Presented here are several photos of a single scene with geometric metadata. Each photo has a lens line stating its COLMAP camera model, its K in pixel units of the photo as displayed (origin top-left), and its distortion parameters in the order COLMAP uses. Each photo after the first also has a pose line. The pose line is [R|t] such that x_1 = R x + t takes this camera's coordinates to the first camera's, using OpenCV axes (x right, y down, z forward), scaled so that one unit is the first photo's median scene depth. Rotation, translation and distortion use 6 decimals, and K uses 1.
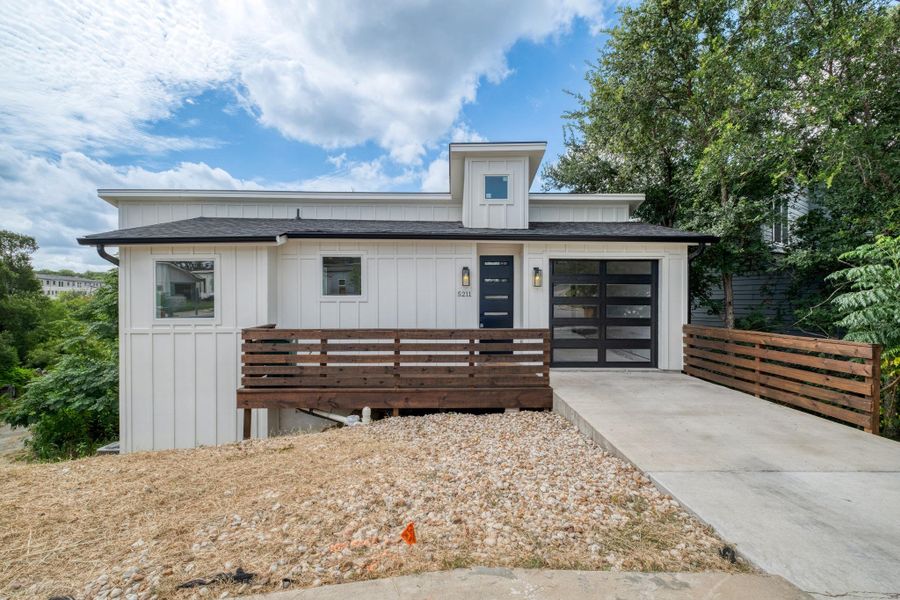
lens RADIAL K [[391.0, 0, 450.4], [0, 391.0, 301.4], [0, 0, 1]] dist [0.001242, 0.000120]
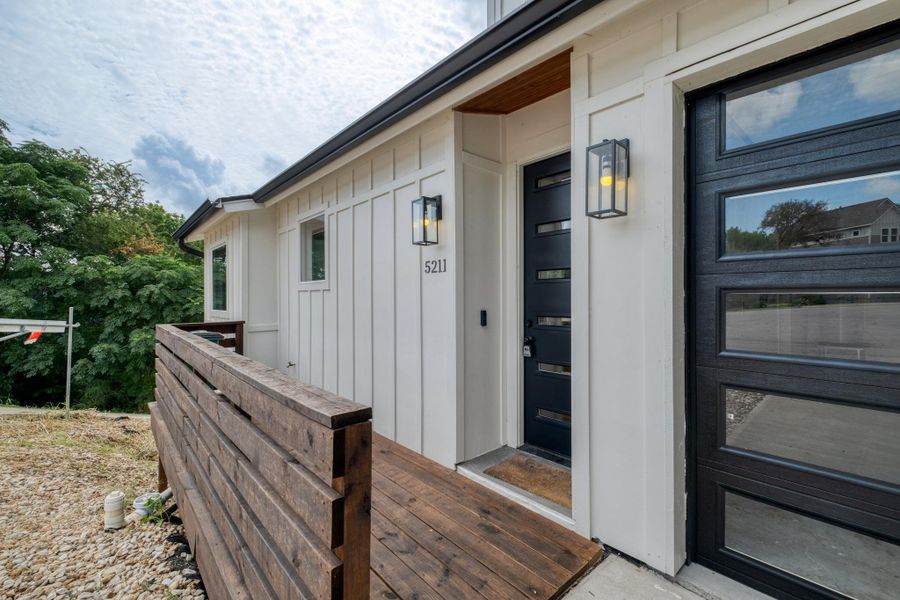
lens RADIAL K [[391.0, 0, 450.0], [0, 391.0, 300.8], [0, 0, 1]] dist [0.001242, 0.000120]
pose [[0.671760, 0.009016, -0.740714, 0.339174], [-0.007956, 0.999956, 0.004957, 0.013419], [0.740726, 0.002563, 0.671803, 0.767340]]
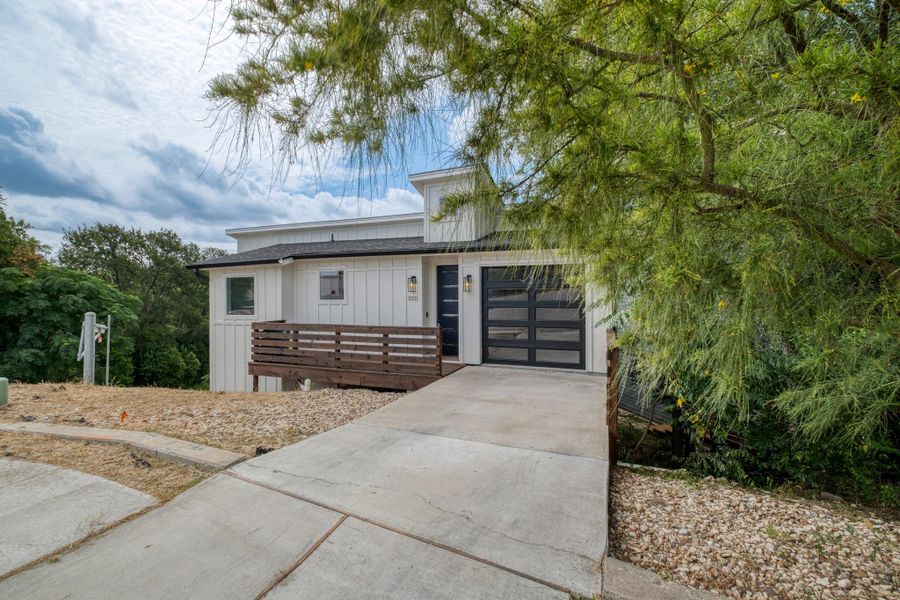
lens RADIAL K [[391.0, 0, 451.2], [0, 391.0, 299.1], [0, 0, 1]] dist [0.001242, 0.000120]
pose [[0.924575, -0.001001, -0.380998, 0.621775], [-0.002014, 0.999970, -0.007515, -0.007709], [0.380994, 0.007716, 0.924545, -0.088226]]
